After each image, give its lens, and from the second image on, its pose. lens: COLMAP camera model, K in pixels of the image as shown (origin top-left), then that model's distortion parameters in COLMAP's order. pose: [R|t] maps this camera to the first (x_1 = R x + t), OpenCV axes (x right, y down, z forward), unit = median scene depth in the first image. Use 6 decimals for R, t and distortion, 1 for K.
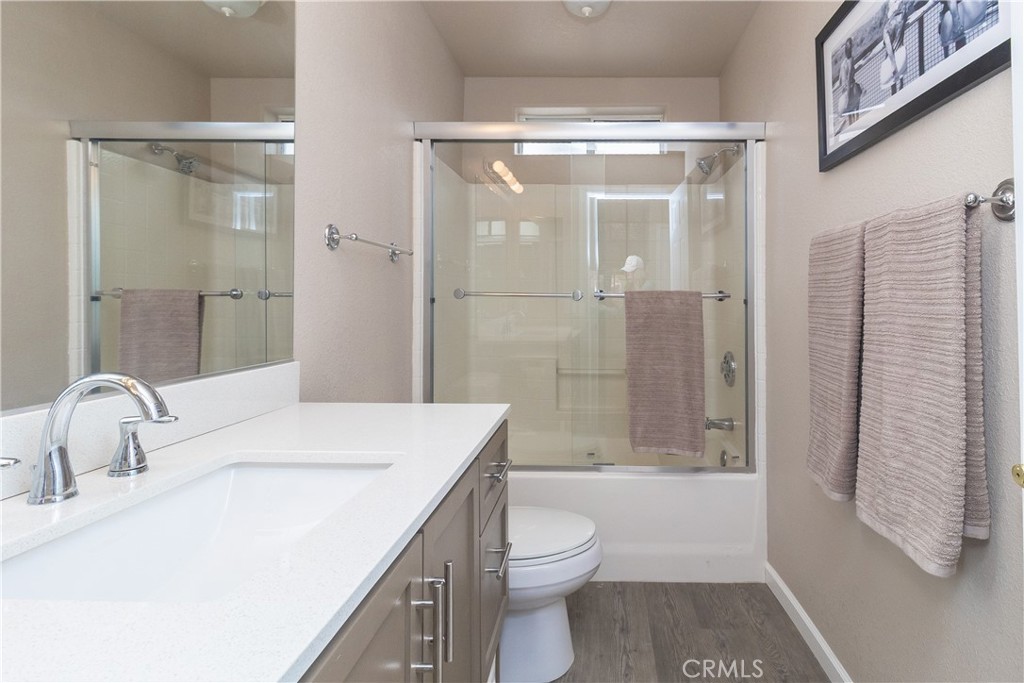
lens RADIAL K [[490.8, 0, 512.6], [0, 490.8, 289.9], [0, 0, 1]] dist [-0.008744, -0.000657]
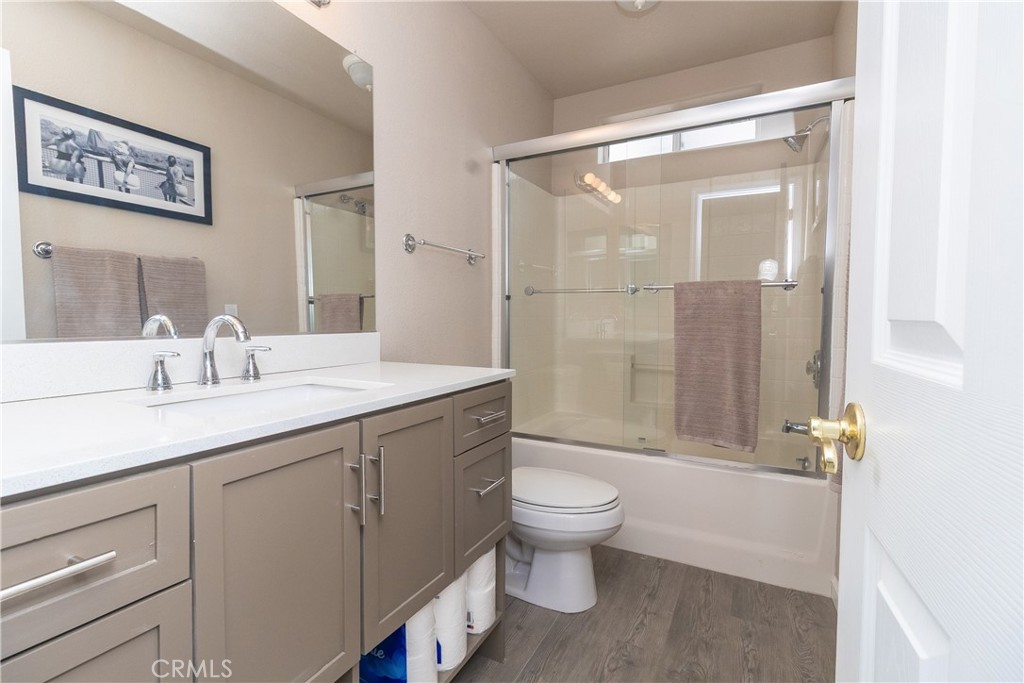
lens RADIAL K [[454.4, 0, 512.3], [0, 454.4, 361.0], [0, 0, 1]] dist [-0.015908, -0.000044]
pose [[0.890699, 0.035346, -0.453217, 0.362233], [0.000251, 0.996934, 0.078243, 0.091602], [0.454593, -0.069805, 0.887960, 0.006518]]
